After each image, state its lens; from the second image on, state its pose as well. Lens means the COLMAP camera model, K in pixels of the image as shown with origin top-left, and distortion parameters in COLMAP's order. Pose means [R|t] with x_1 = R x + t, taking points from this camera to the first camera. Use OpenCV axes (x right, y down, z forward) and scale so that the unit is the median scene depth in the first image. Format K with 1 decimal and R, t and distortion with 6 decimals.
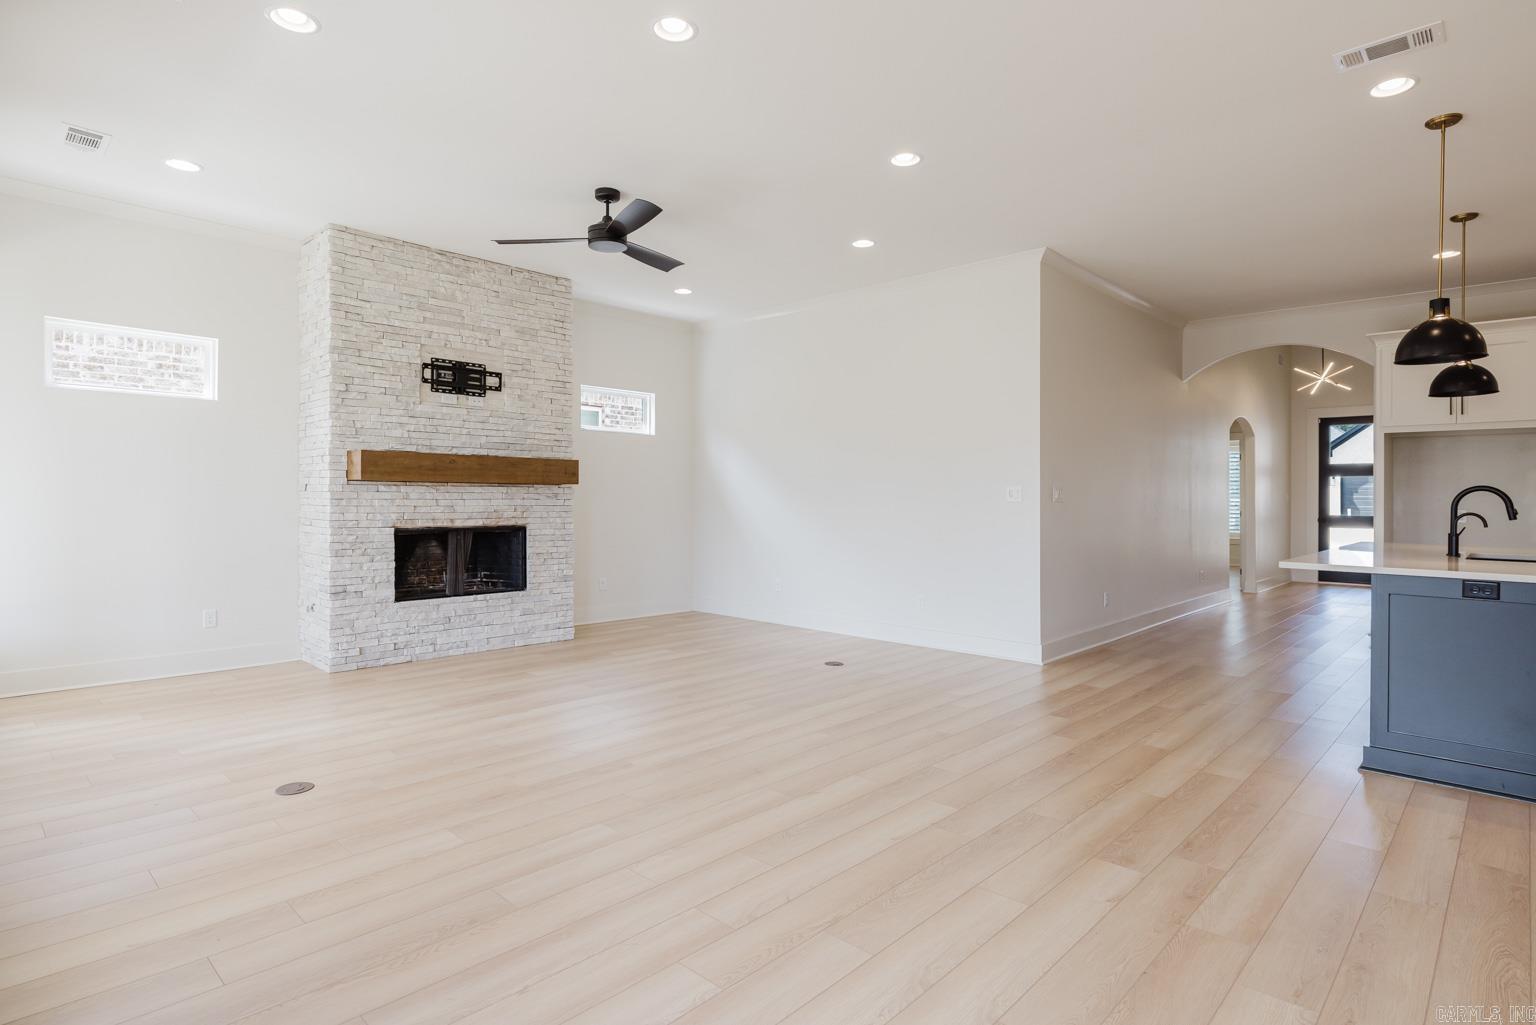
lens RADIAL K [[795.1, 0, 768.0], [0, 795.1, 512.5], [0, 0, 1]] dist [-0.004686, -0.000697]
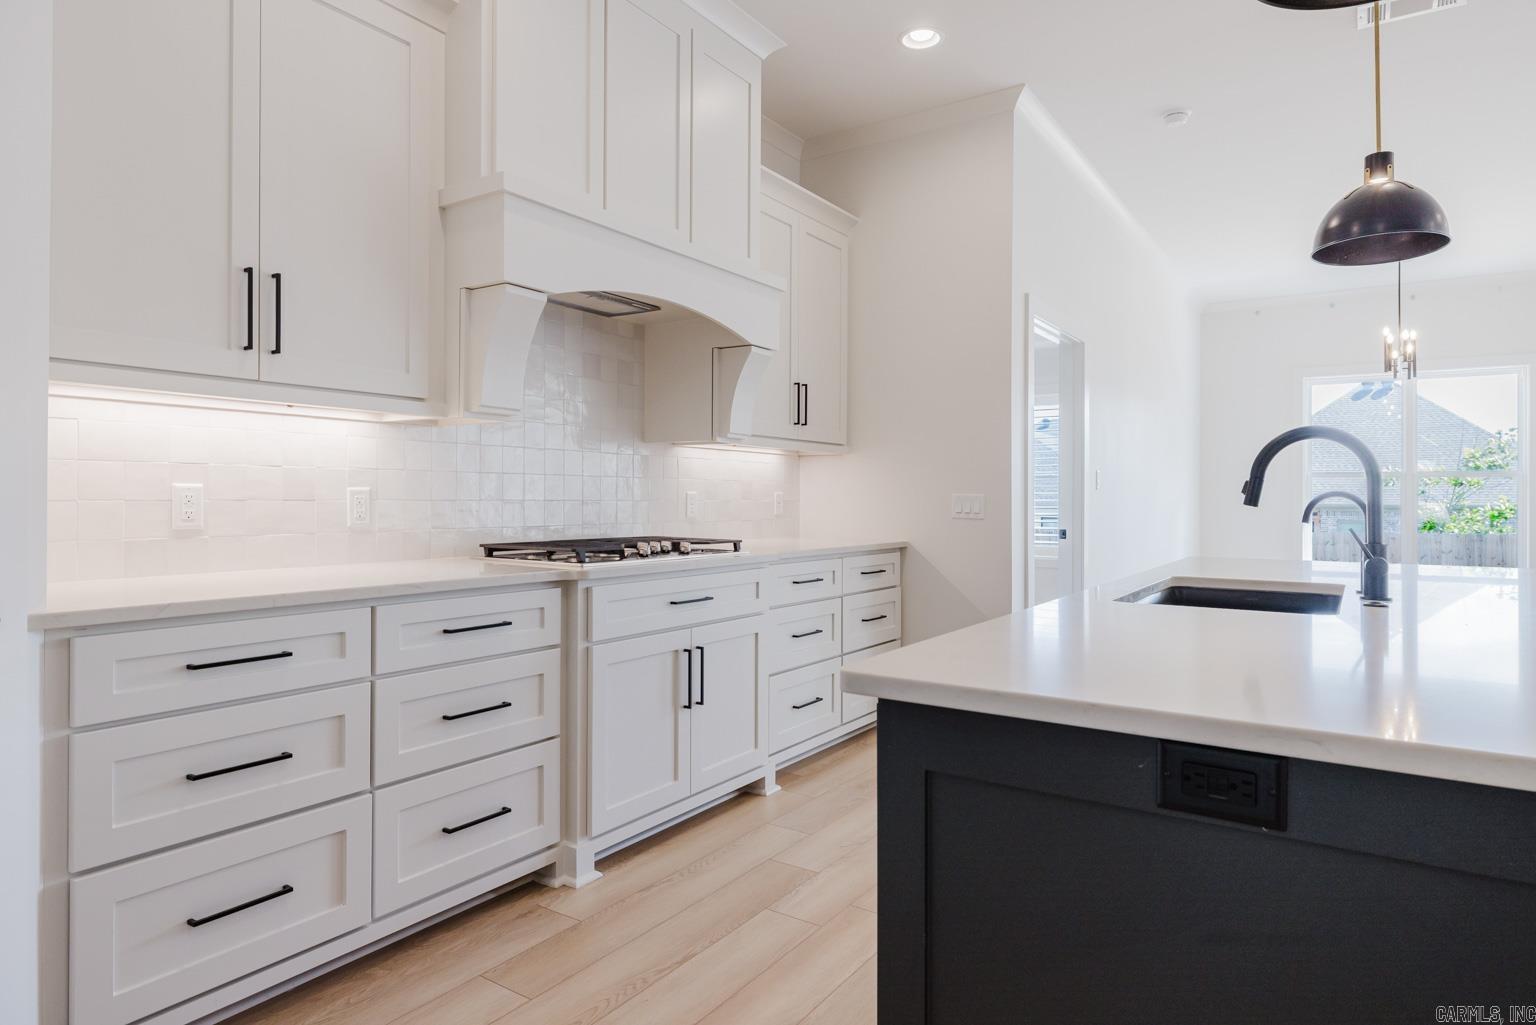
lens RADIAL K [[885.6, 0, 760.5], [0, 885.6, 491.9], [0, 0, 1]] dist [0.003759, 0.001953]
pose [[-0.986826, -0.014164, -0.161163, 1.437569], [-0.015905, 0.999828, 0.009519, 0.000521], [0.161001, 0.011957, -0.986882, 1.612664]]
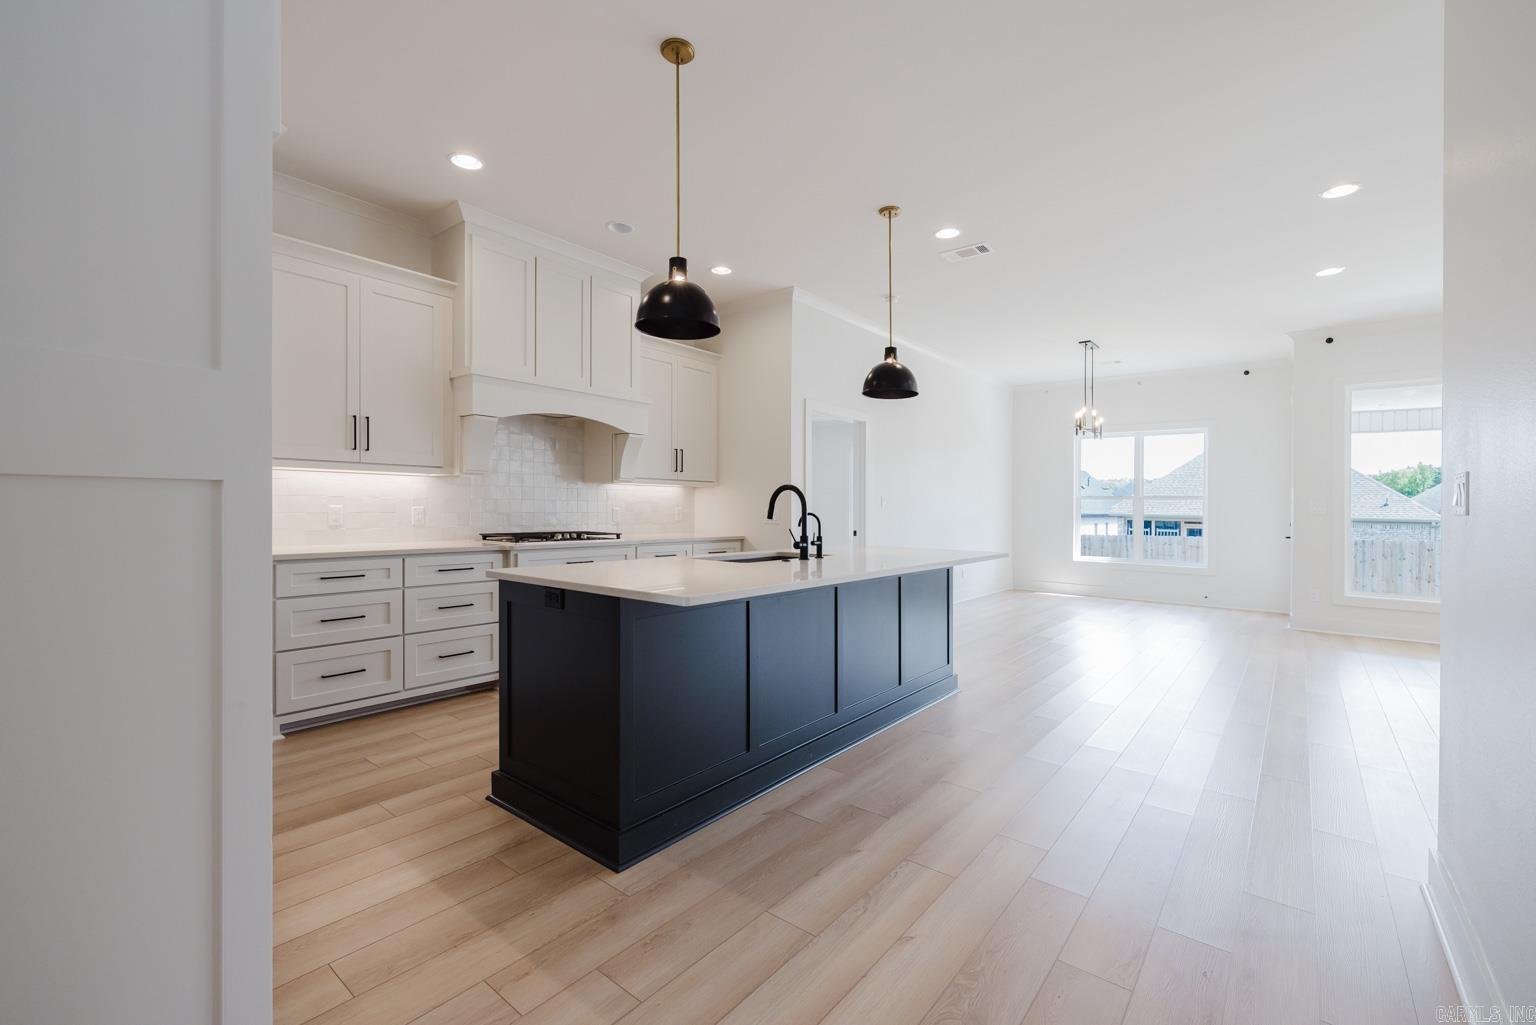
lens RADIAL K [[650.4, 0, 774.6], [0, 650.4, 504.8], [0, 0, 1]] dist [0.001957, 0.000400]
pose [[-0.996330, -0.021194, -0.082927, 1.115555], [-0.022411, 0.999654, 0.013777, -0.023386], [0.082606, 0.015585, -0.996460, 2.039496]]
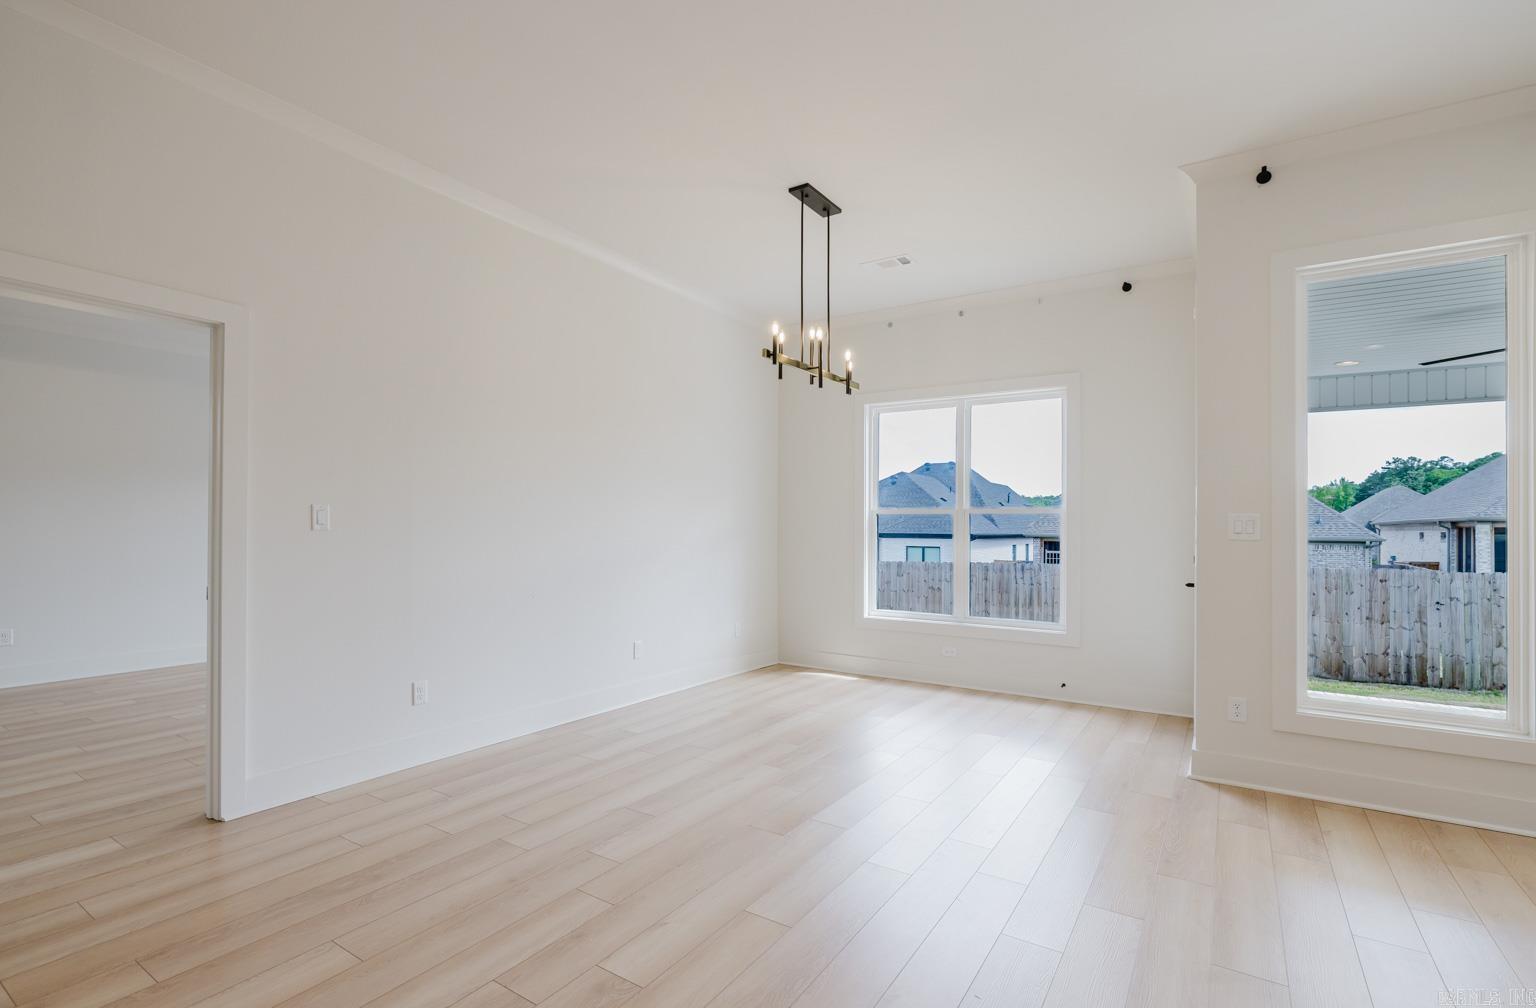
lens RADIAL K [[718.8, 0, 767.8], [0, 718.8, 520.2], [0, 0, 1]] dist [-0.000472, 0.000001]
pose [[-0.981919, -0.018343, -0.188409, 0.307010], [-0.019759, 0.999789, 0.005638, -0.025633], [0.188265, 0.009258, -0.982075, 1.223895]]
